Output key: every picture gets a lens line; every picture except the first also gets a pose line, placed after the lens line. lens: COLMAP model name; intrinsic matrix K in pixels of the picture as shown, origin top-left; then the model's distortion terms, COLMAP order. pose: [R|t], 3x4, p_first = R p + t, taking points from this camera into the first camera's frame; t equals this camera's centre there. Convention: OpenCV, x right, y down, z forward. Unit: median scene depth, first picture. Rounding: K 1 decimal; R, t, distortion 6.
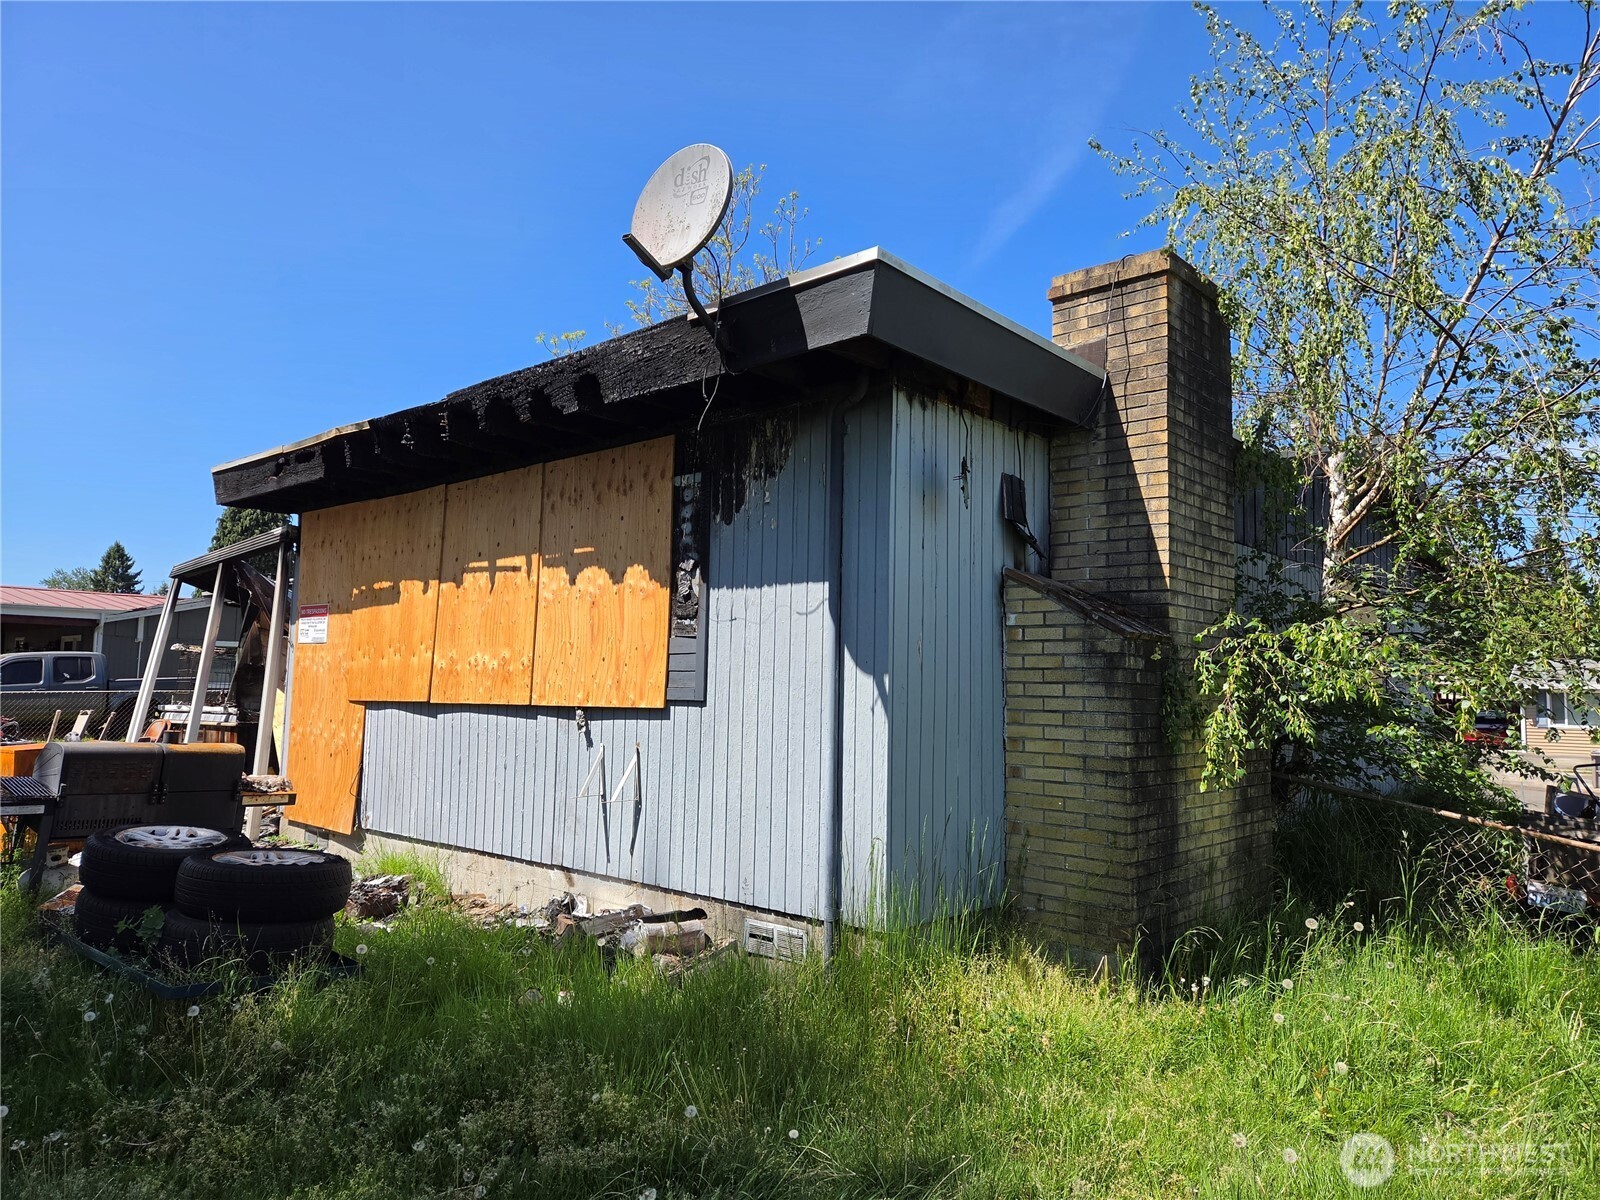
lens RADIAL K [[1074.0, 0, 795.3], [0, 1074.0, 592.0], [0, 0, 1]] dist [0.078886, -0.063398]
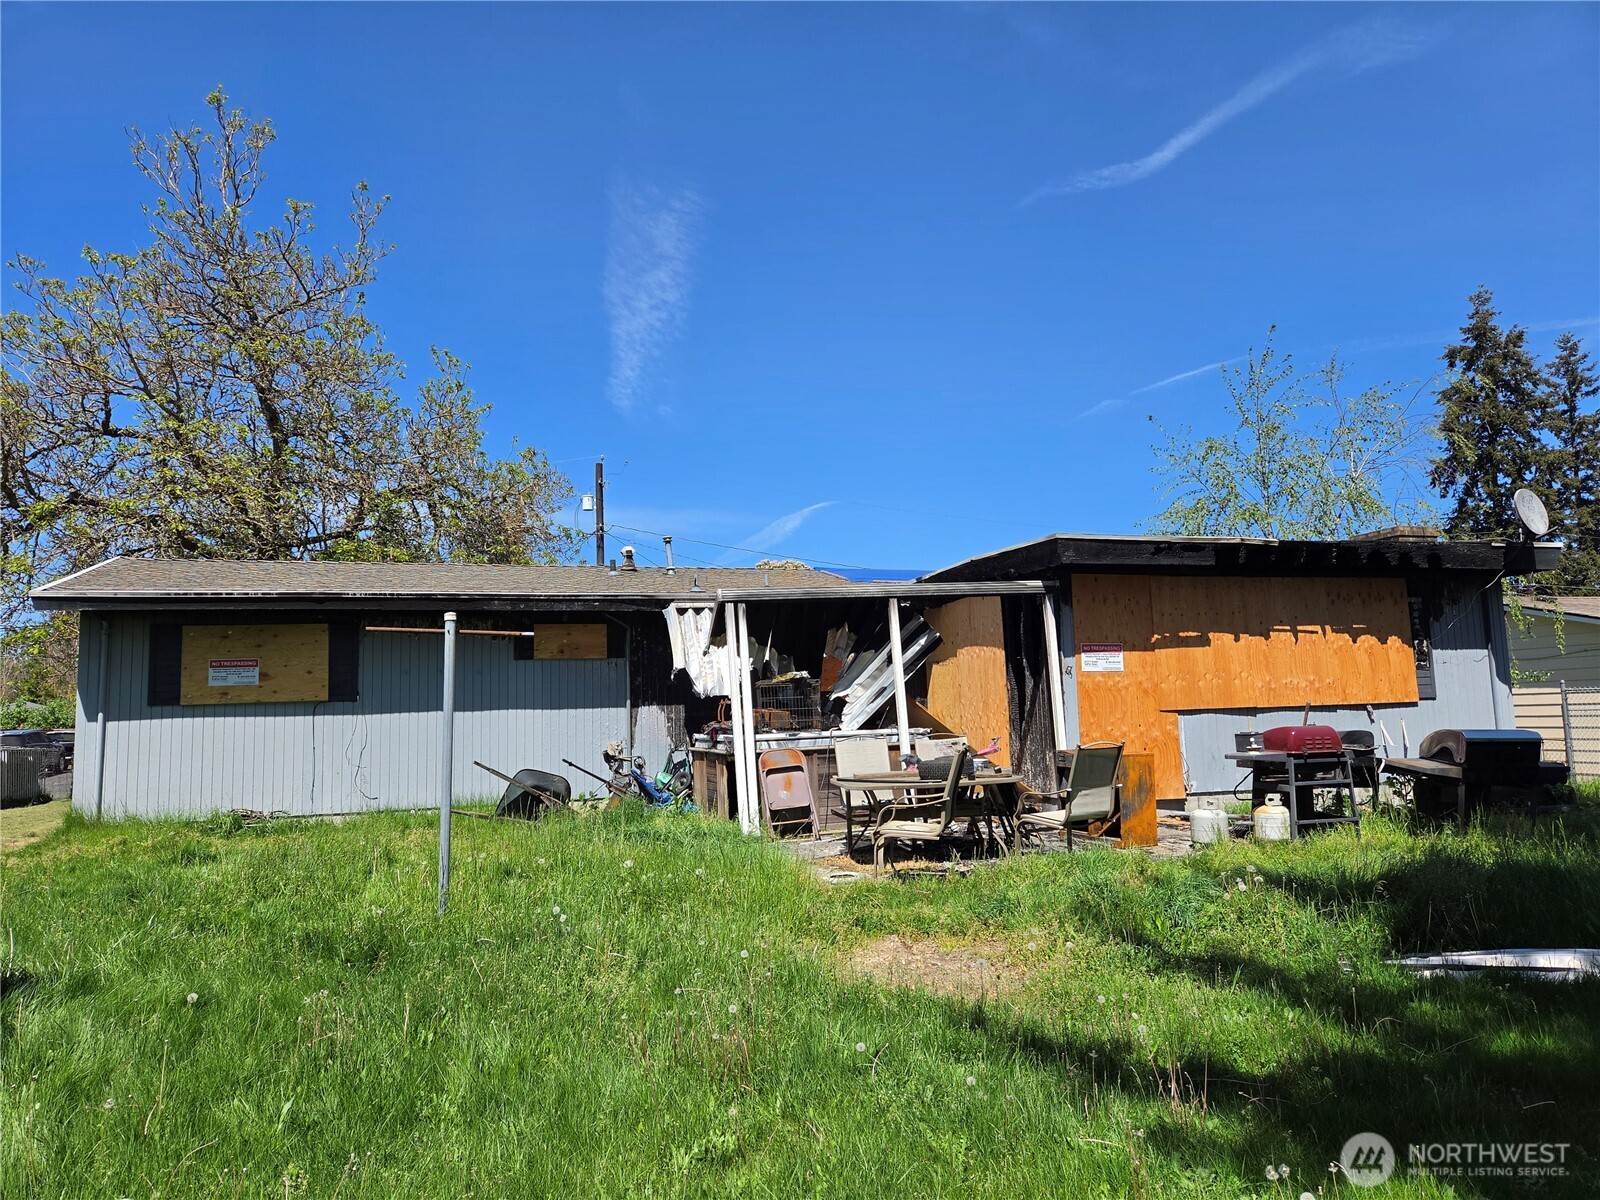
lens RADIAL K [[1072.1, 0, 800.0], [0, 1072.1, 600.0], [0, 0, 1]] dist [0.022564, 0.000405]
pose [[0.508317, 0.060555, 0.859038, -2.632566], [-0.038838, 0.998122, -0.047377, 0.051881], [-0.860294, -0.009280, 0.509714, 0.932796]]
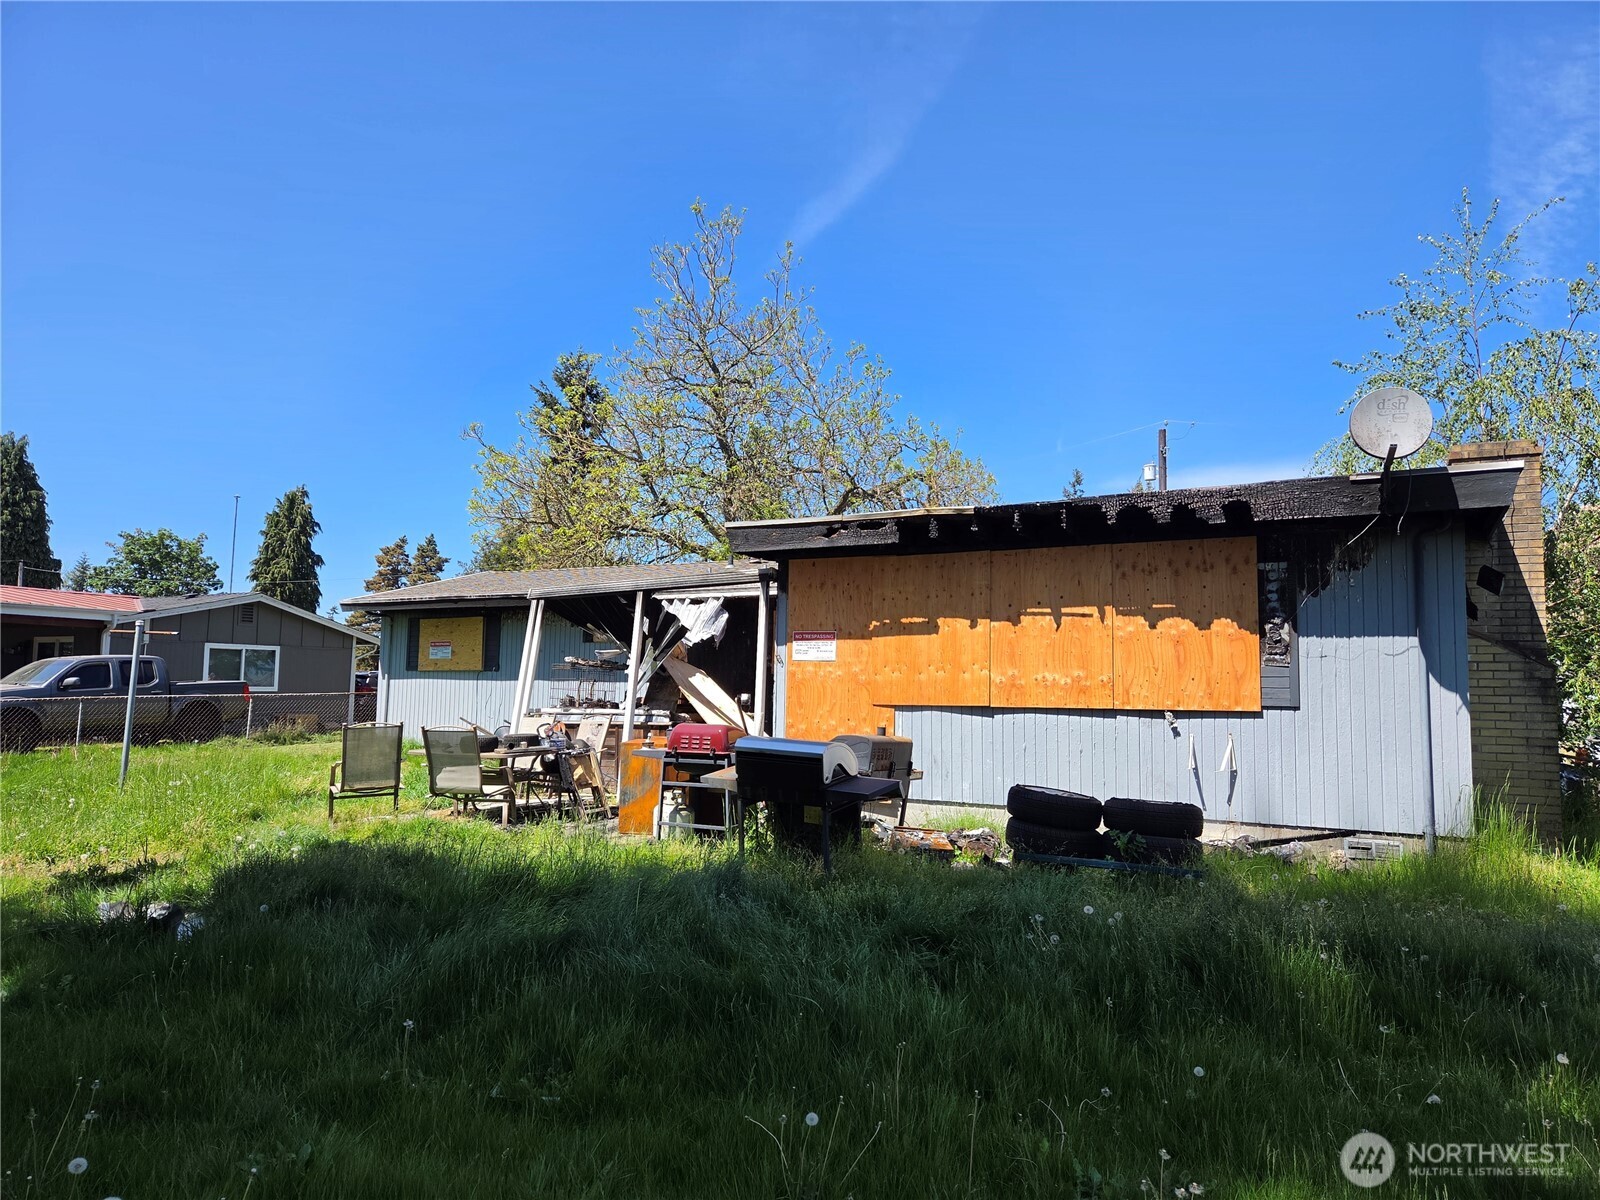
lens RADIAL K [[1081.0, 0, 800.0], [0, 1081.0, 600.0], [0, 0, 1]] dist [0.031920, -0.005713]
pose [[0.970923, 0.017853, 0.238723, -1.123157], [-0.019904, 0.999783, 0.006184, -0.049693], [-0.238561, -0.010756, 0.971068, -0.372501]]
